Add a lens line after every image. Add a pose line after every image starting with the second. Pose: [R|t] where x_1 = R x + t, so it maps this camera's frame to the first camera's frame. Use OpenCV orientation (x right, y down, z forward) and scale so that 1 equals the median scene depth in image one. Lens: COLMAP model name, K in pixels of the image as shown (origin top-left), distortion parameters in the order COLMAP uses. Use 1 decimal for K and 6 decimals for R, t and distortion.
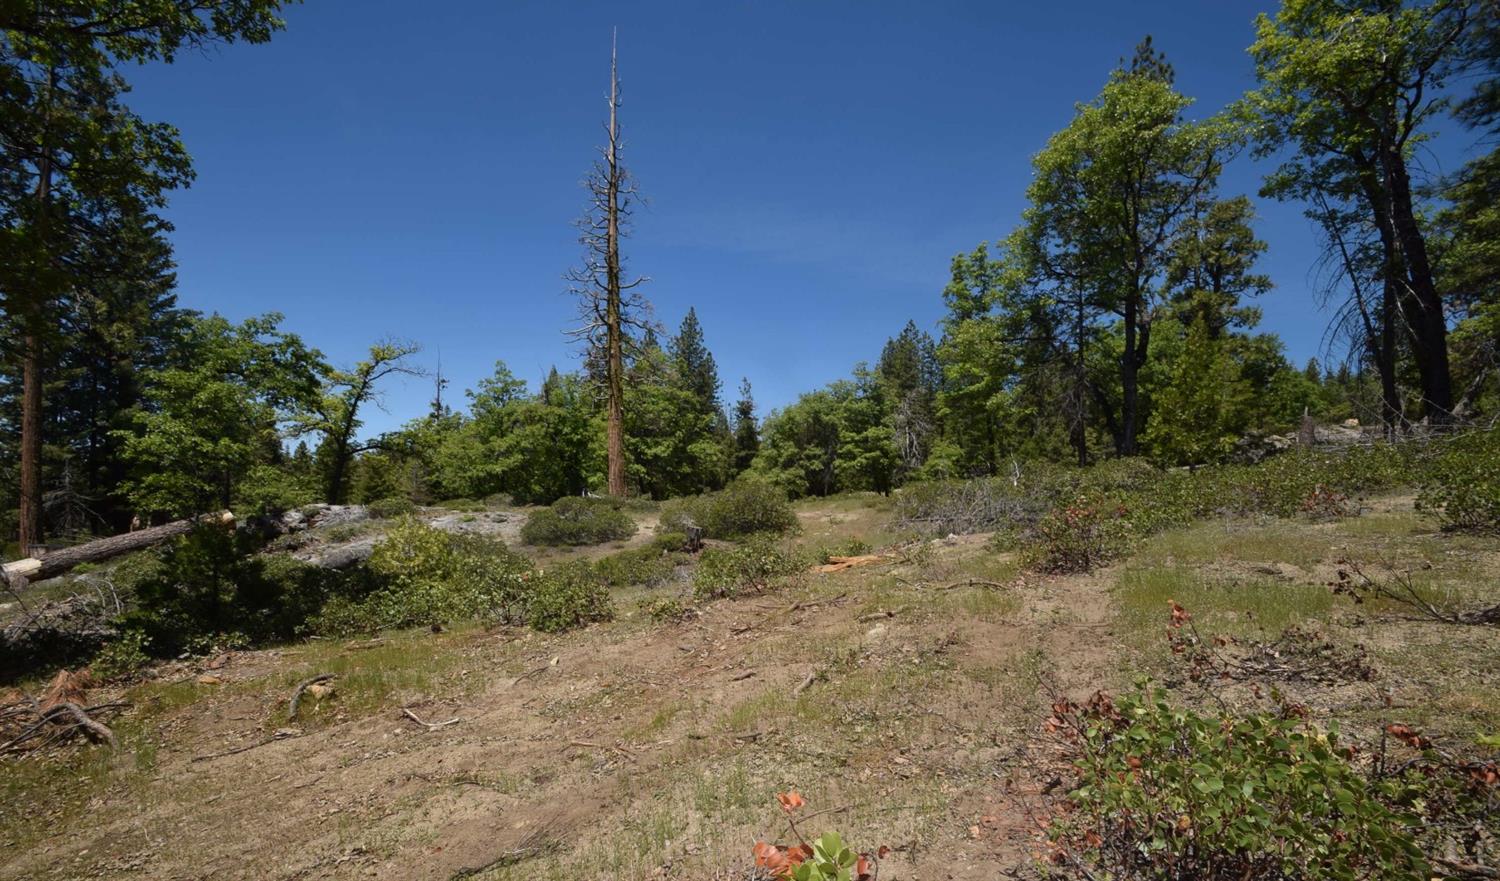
lens RADIAL K [[662.2, 0, 745.3], [0, 662.2, 523.7], [0, 0, 1]] dist [-0.023089, -0.004216]
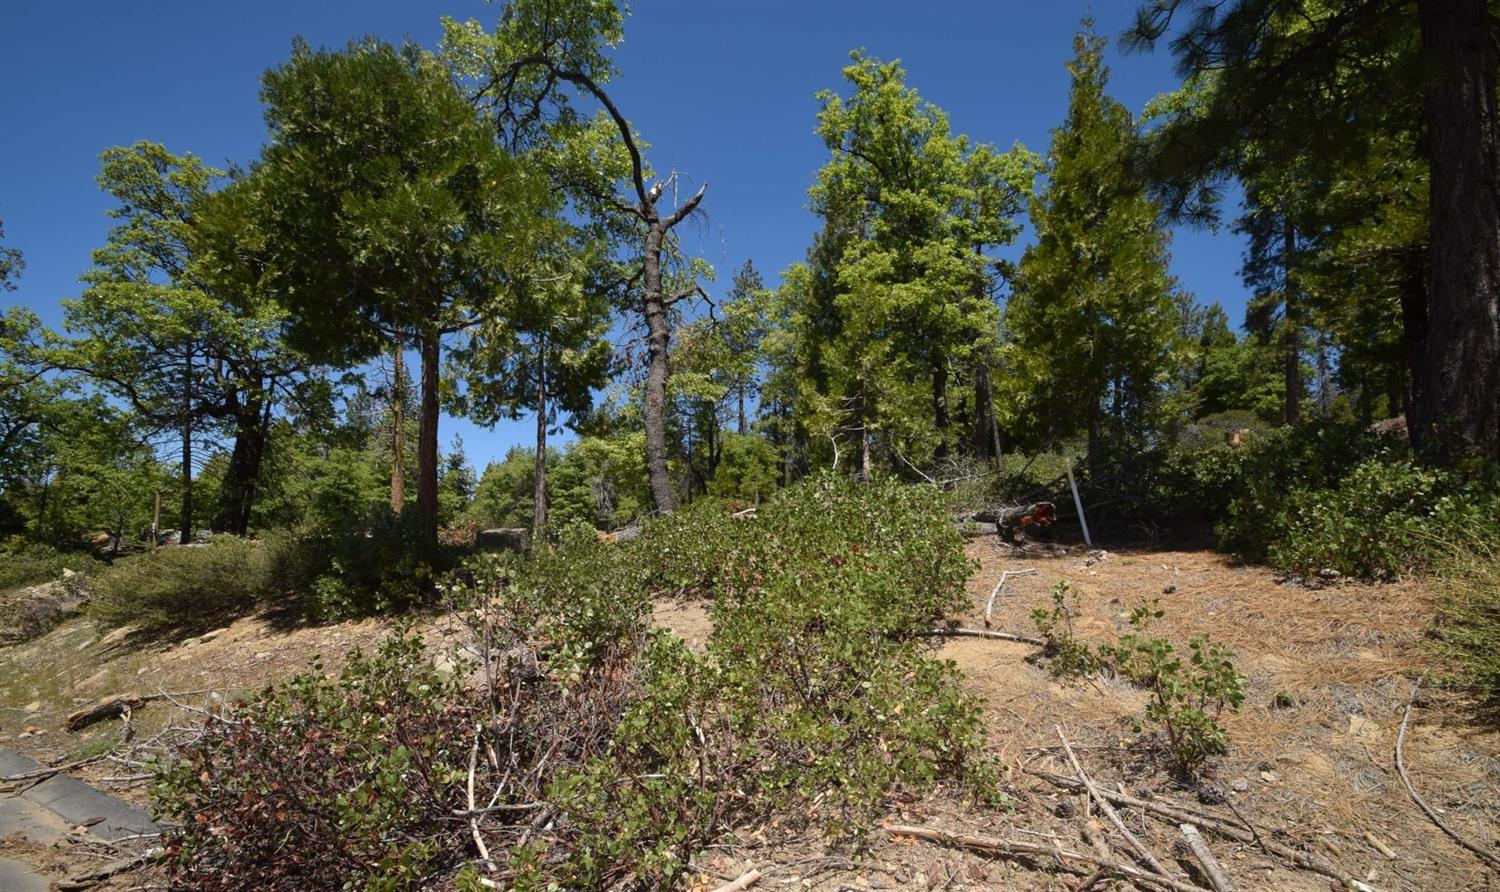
lens RADIAL K [[662.2, 0, 758.8], [0, 662.2, 450.6], [0, 0, 1]] dist [-0.023089, -0.004216]
pose [[0.890725, 0.062984, 0.450158, -0.104716], [0.022345, 0.983089, -0.181761, 0.045395], [-0.453994, 0.171958, 0.874254, -0.434746]]
